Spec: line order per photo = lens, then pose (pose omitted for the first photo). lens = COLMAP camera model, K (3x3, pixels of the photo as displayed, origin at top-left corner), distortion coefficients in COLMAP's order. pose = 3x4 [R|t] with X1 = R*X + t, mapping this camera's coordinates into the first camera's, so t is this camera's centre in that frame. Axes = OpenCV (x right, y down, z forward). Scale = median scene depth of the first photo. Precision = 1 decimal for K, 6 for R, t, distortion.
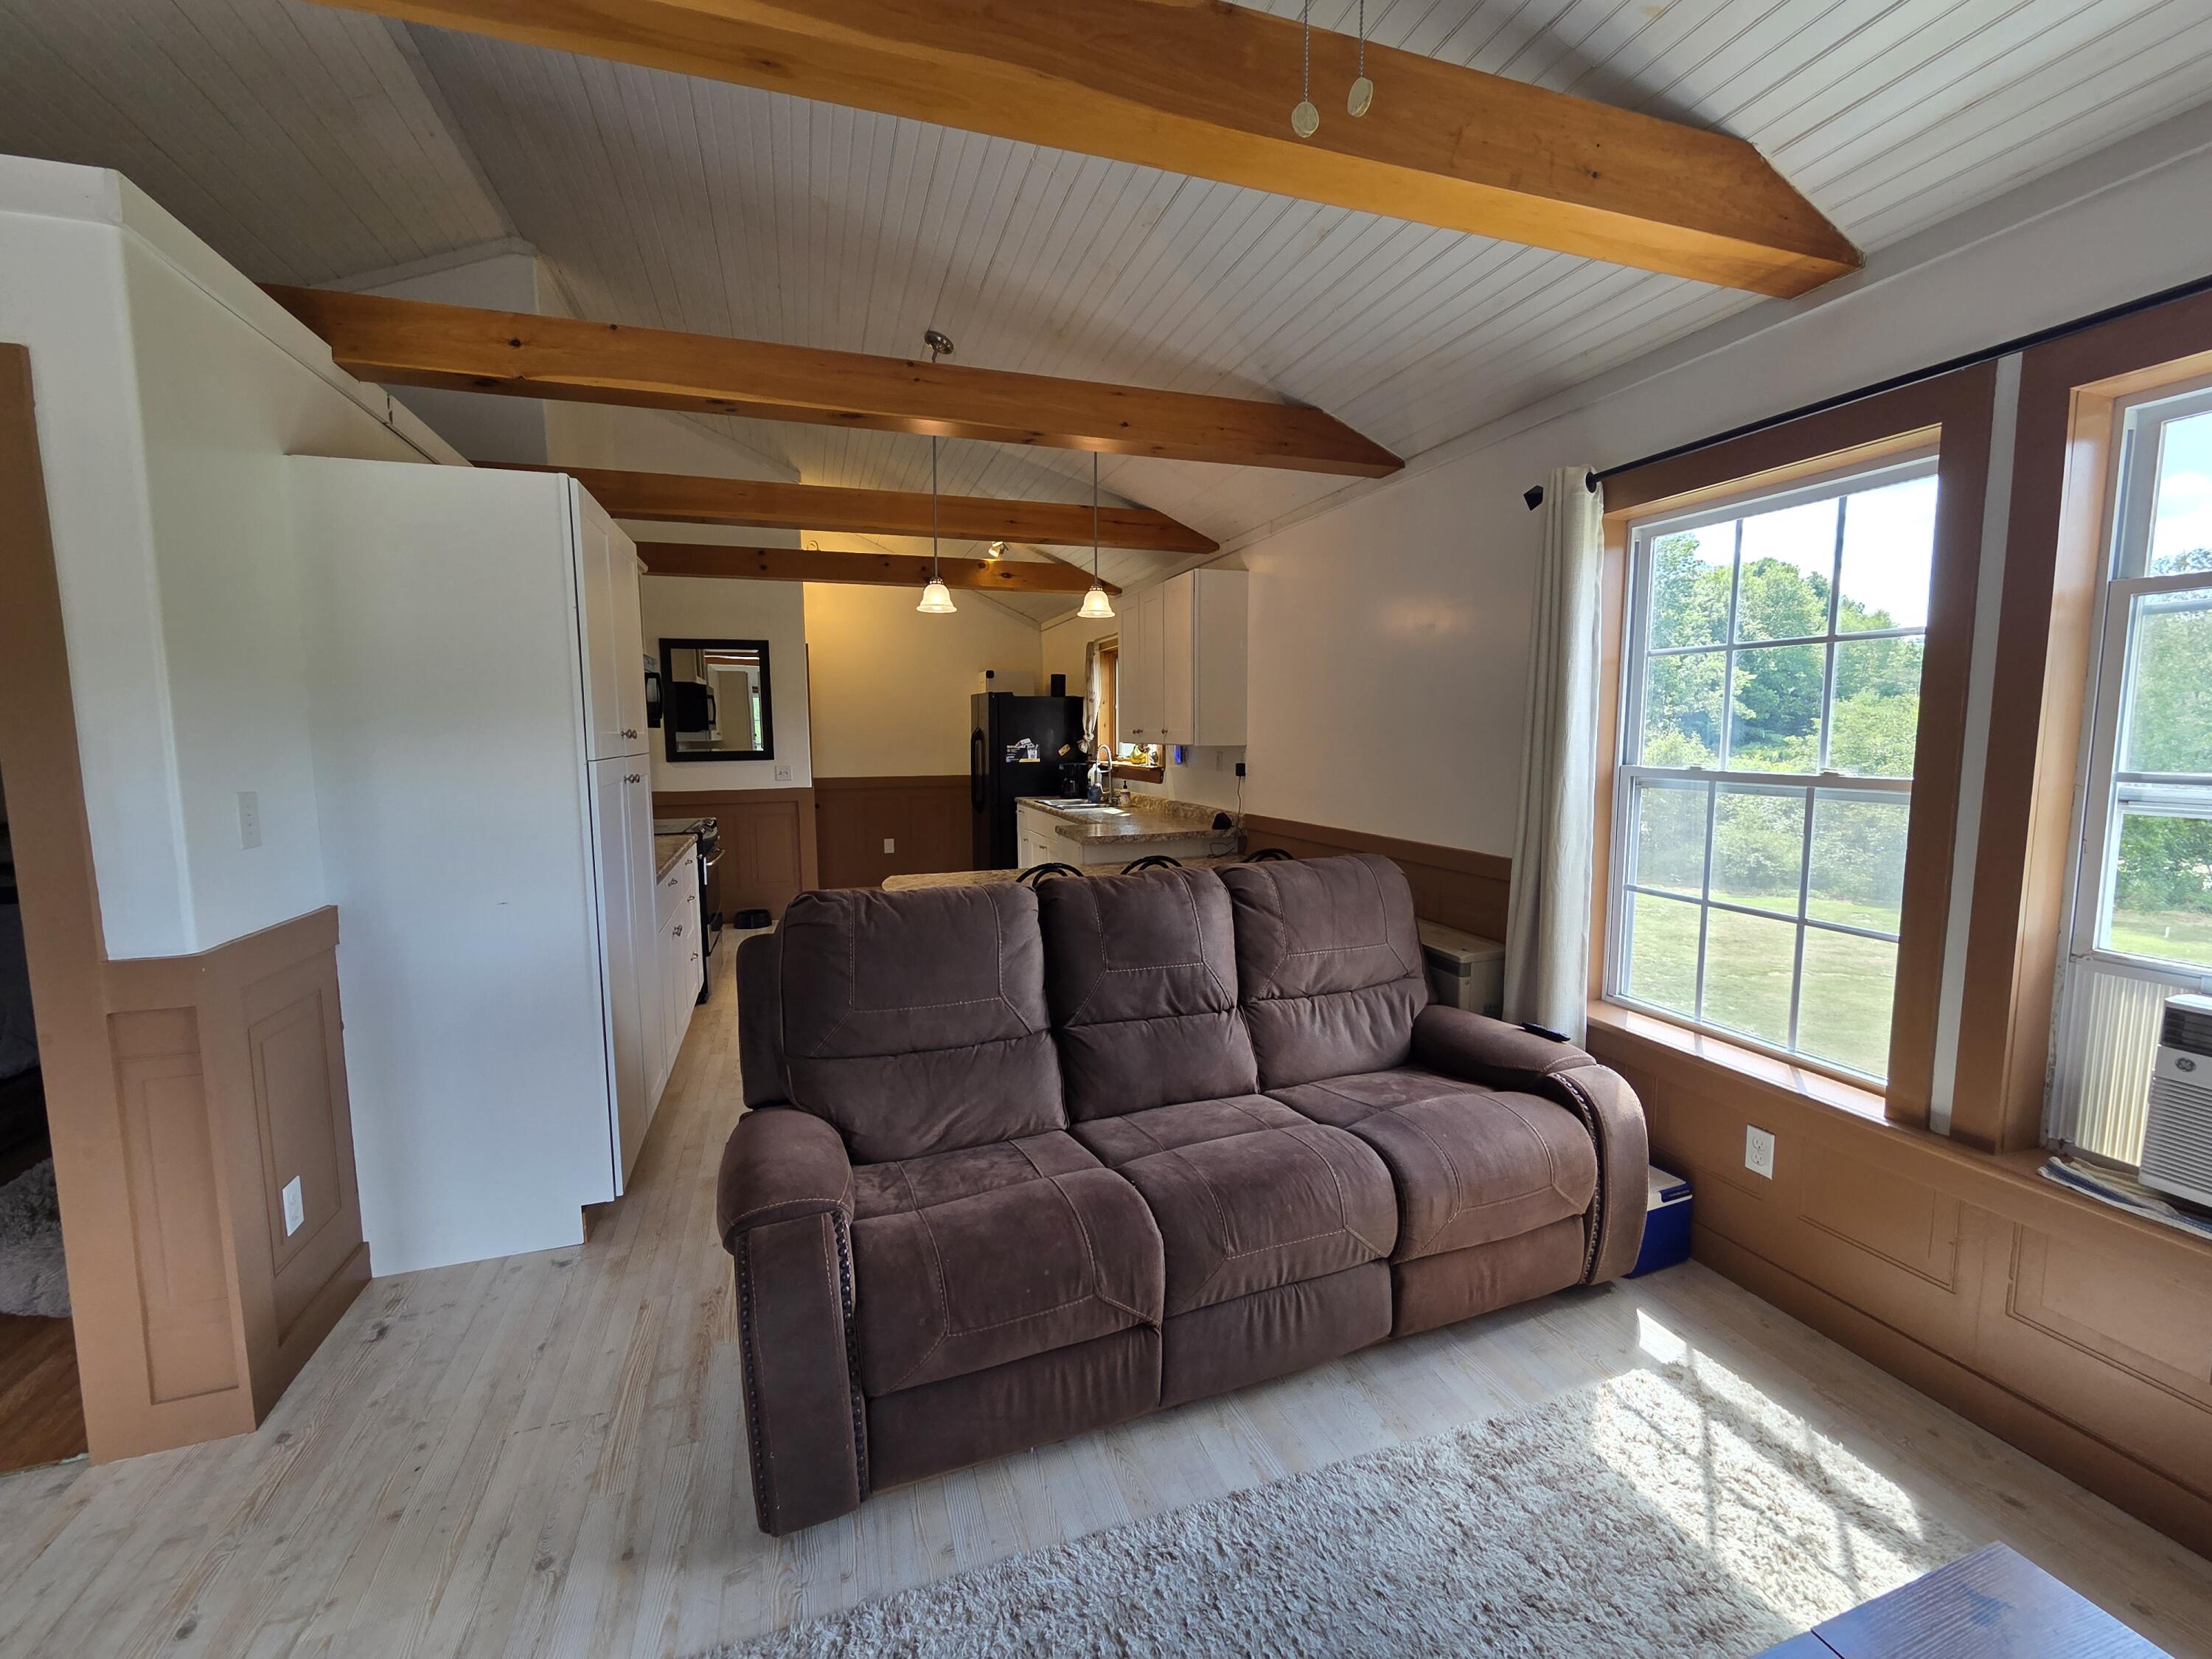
lens RADIAL K [[900.0, 0, 1106.0], [0, 900.0, 829.5], [0, 0, 1]] dist [0.000575, -0.000197]
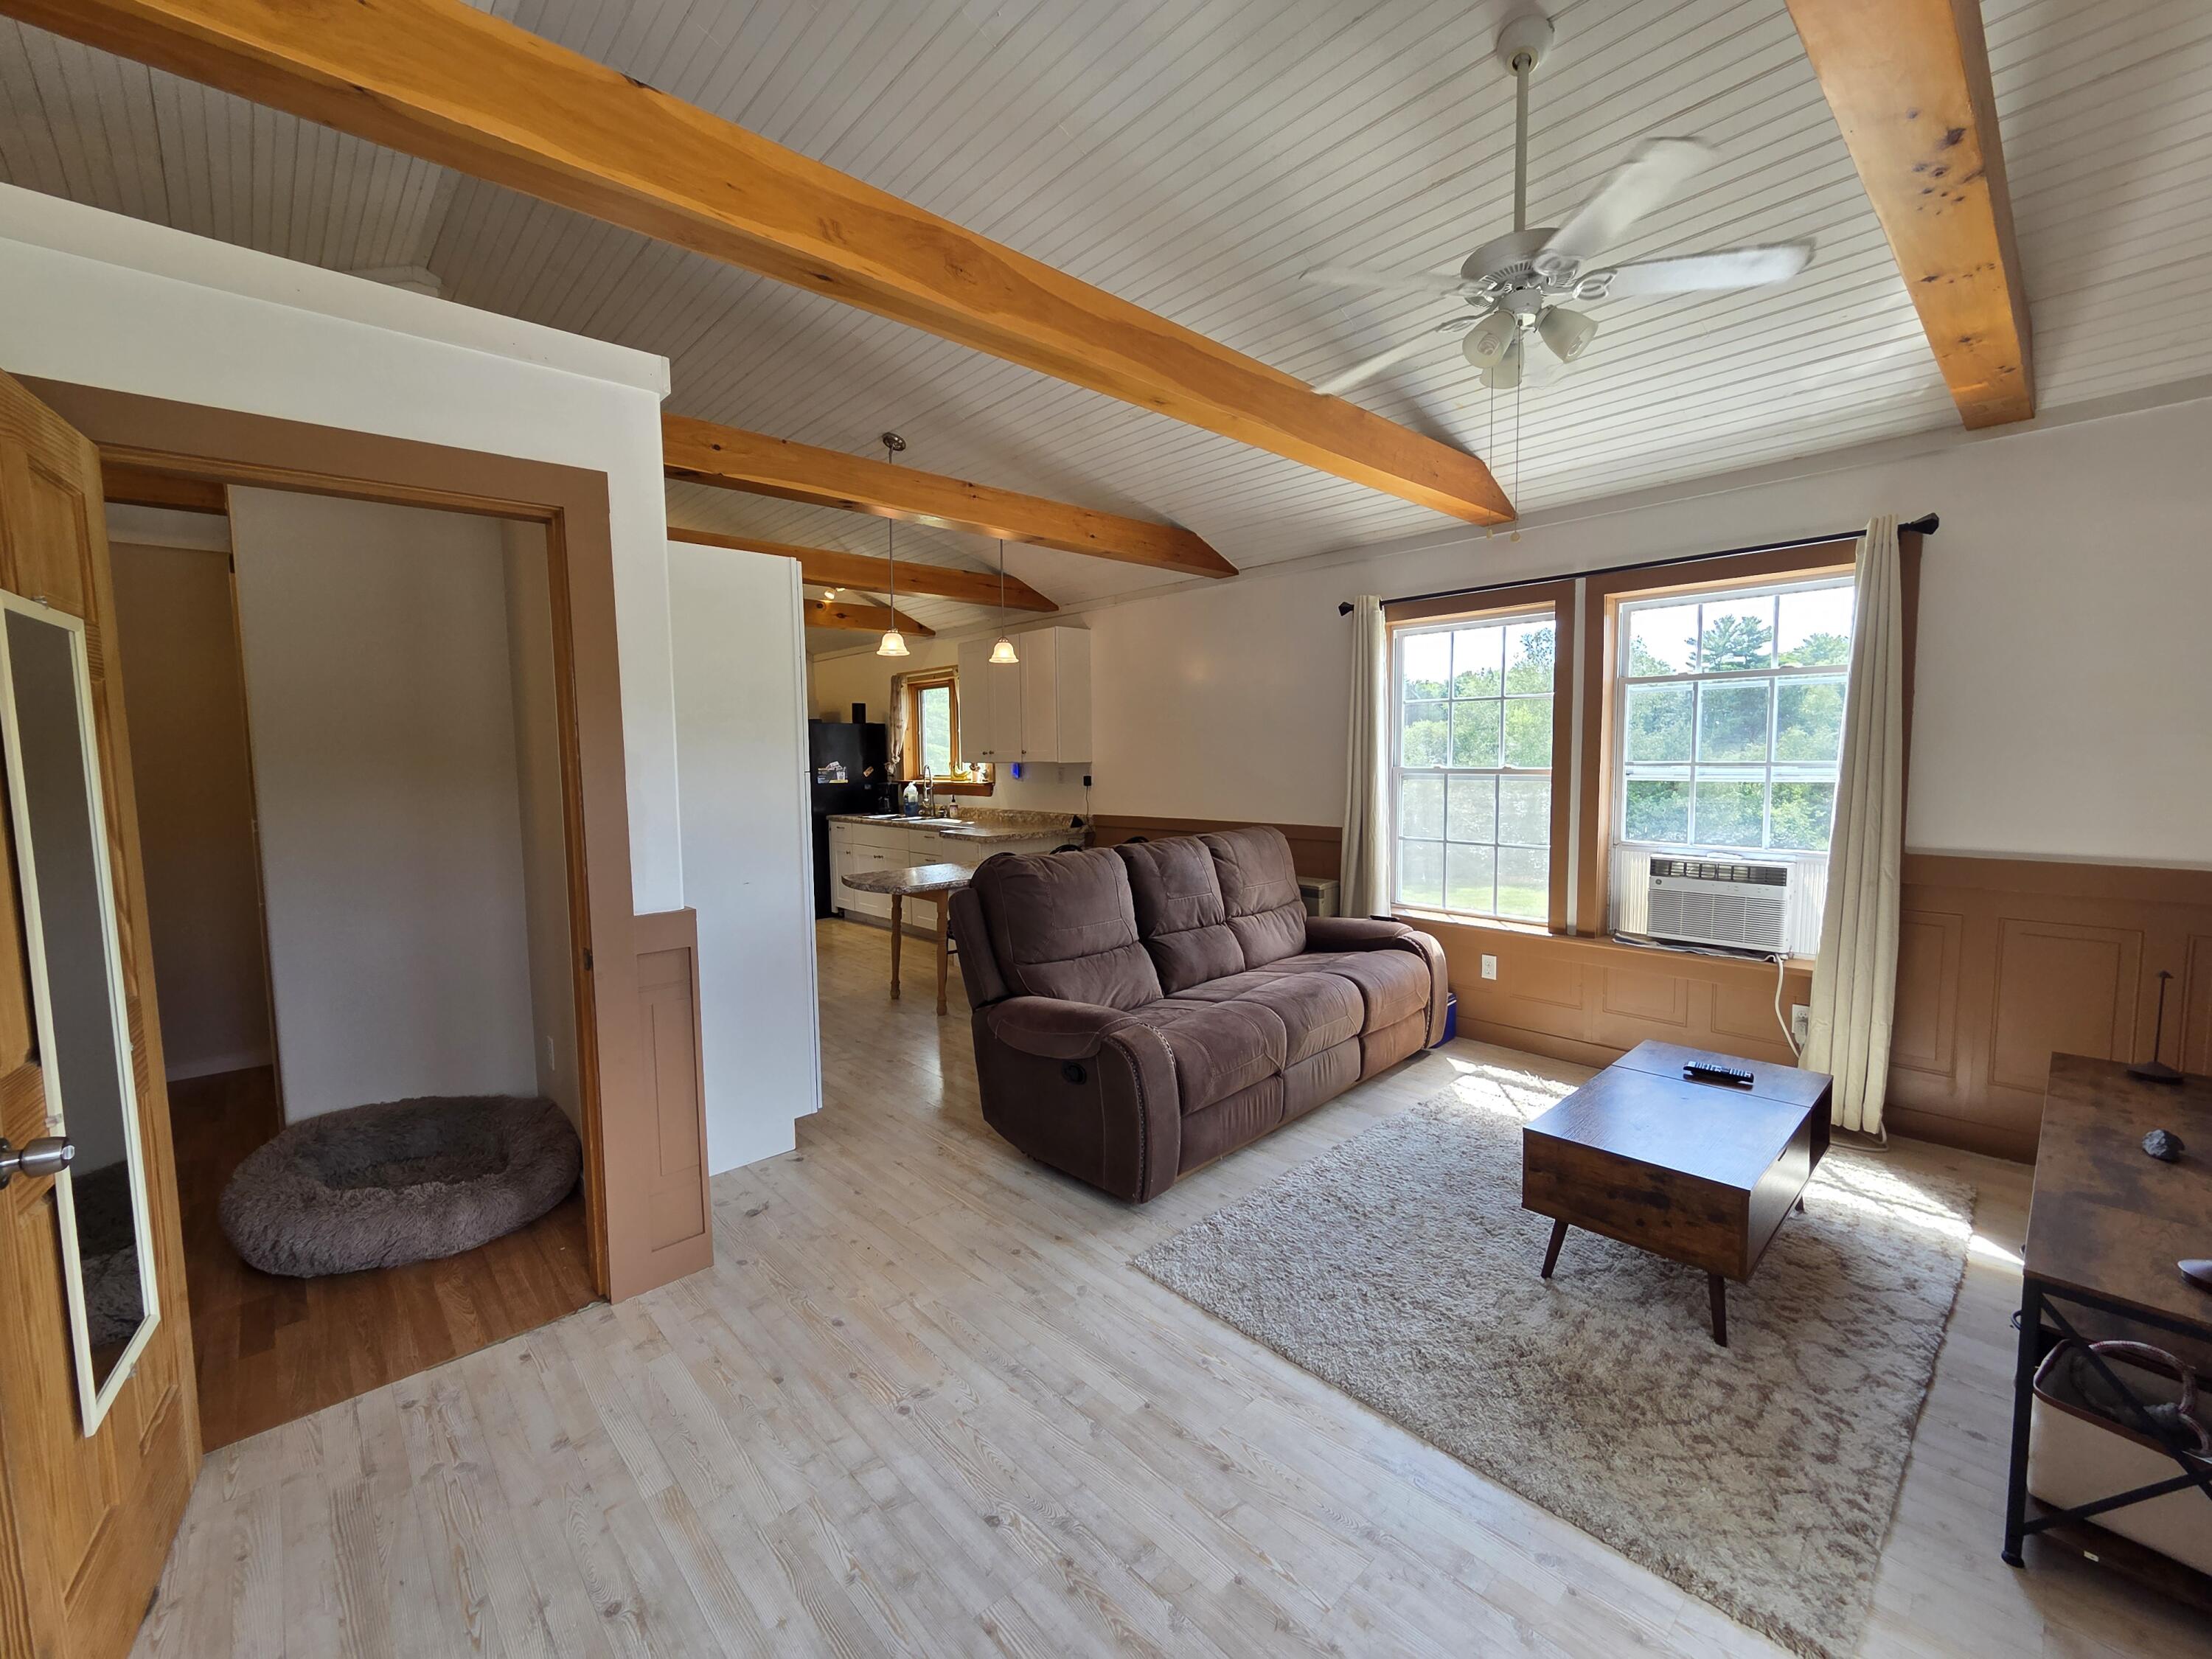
lens RADIAL K [[893.0, 0, 1106.0], [0, 893.0, 829.5], [0, 0, 1]] dist [0.000475, 0.000028]
pose [[0.913450, -0.042679, 0.404706, -0.709598], [0.054158, 0.998388, -0.016952, 0.054177], [-0.403331, 0.037402, 0.914290, -0.376365]]
